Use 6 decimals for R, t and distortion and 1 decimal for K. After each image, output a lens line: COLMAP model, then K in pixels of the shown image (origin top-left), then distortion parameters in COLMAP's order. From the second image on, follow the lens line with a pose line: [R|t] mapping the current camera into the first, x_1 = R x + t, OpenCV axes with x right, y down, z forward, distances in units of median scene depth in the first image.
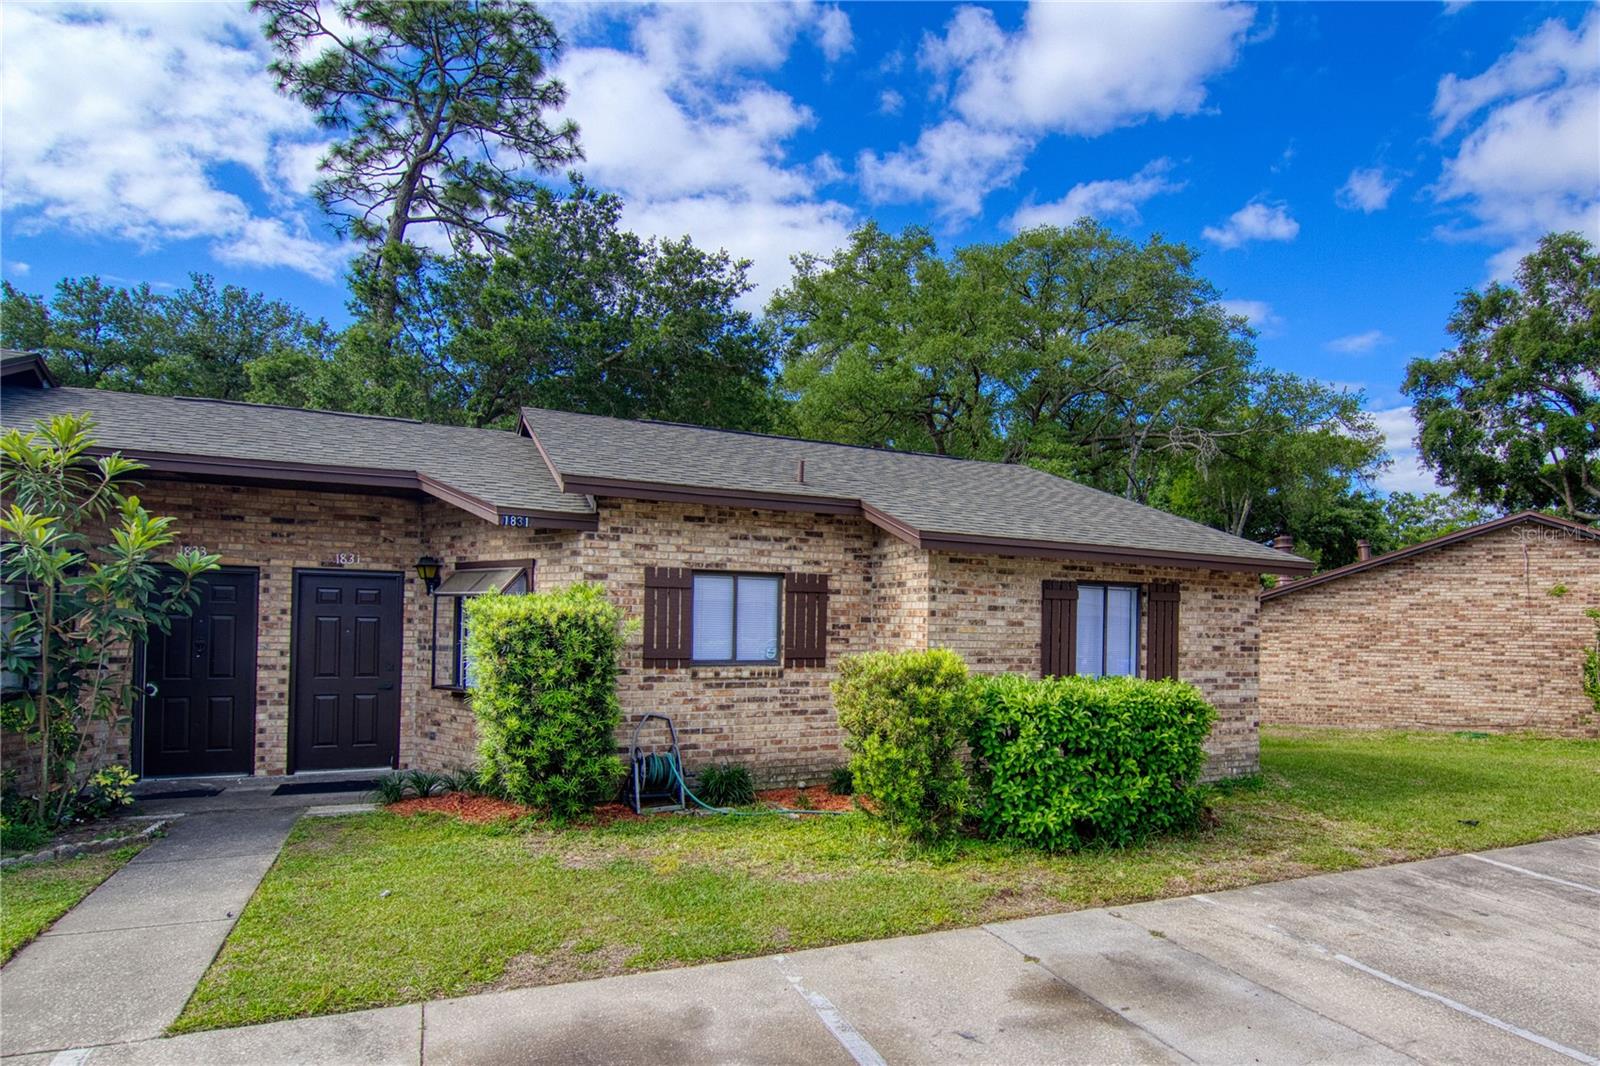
lens RADIAL K [[816.2, 0, 803.3], [0, 816.2, 528.1], [0, 0, 1]] dist [-0.011103, -0.003179]
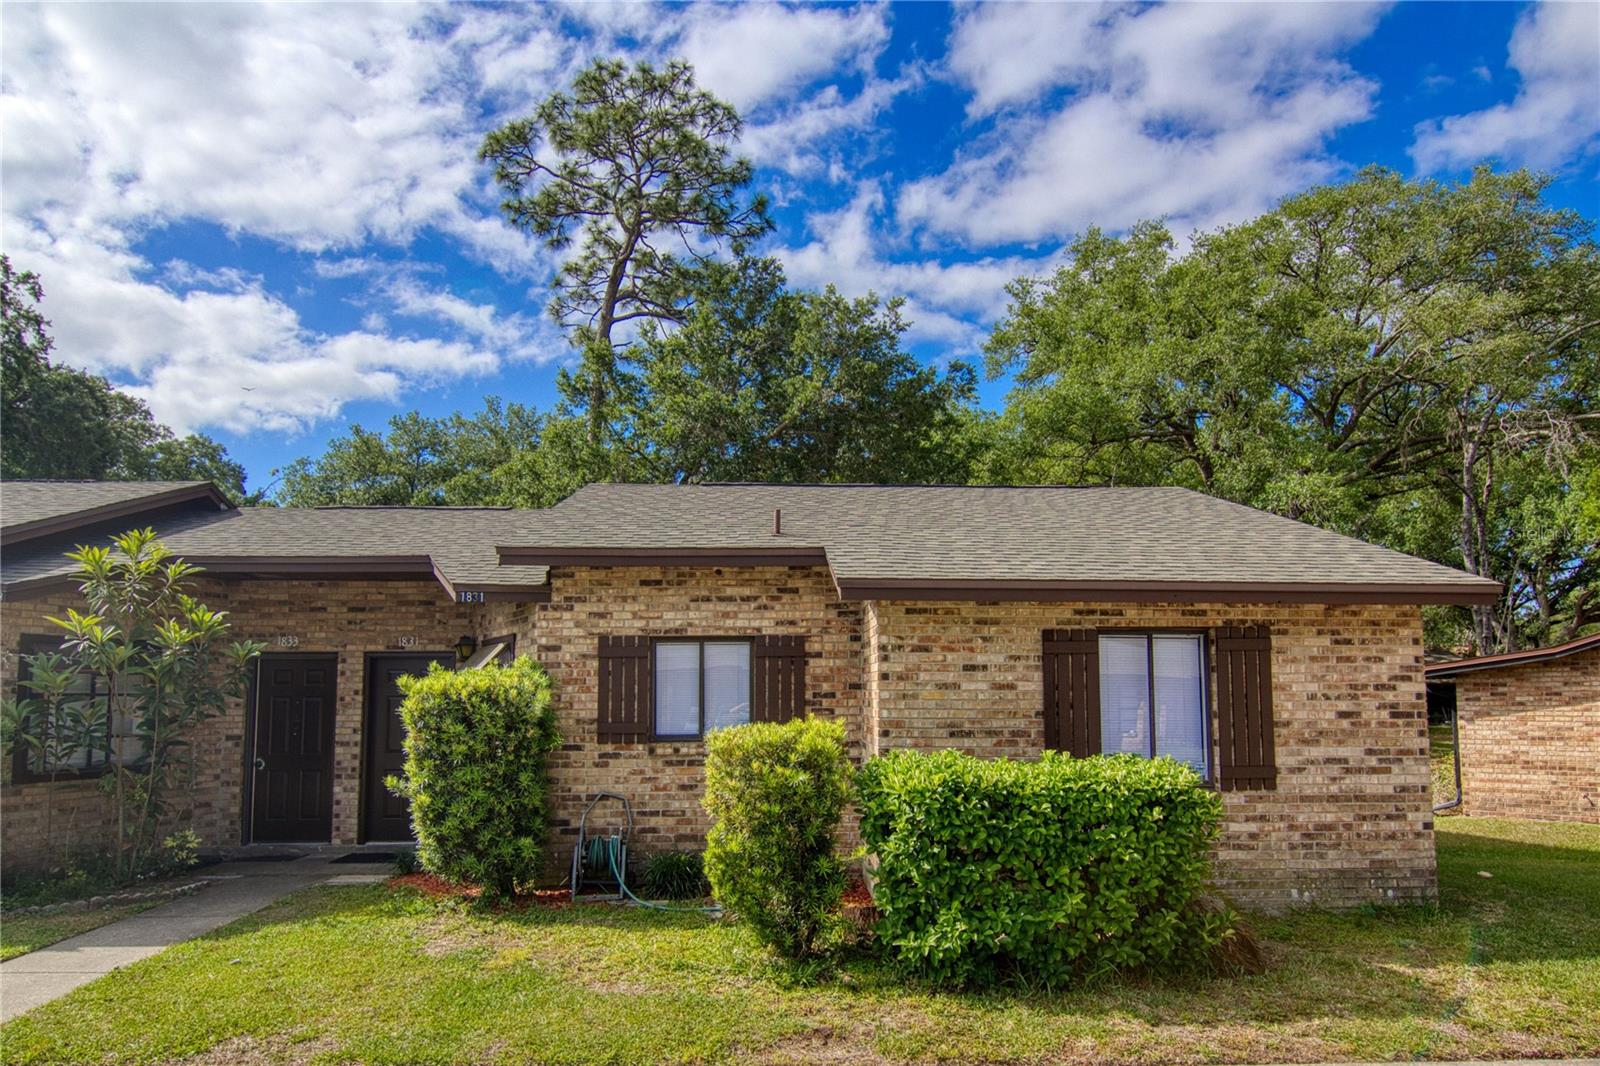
lens RADIAL K [[866.5, 0, 799.6], [0, 866.5, 546.1], [0, 0, 1]] dist [-0.005179, -0.006643]
pose [[0.929713, -0.083162, -0.358773, 0.379670], [0.063010, 0.995726, -0.067524, 0.024633], [0.362856, 0.040172, 0.930979, 0.134390]]
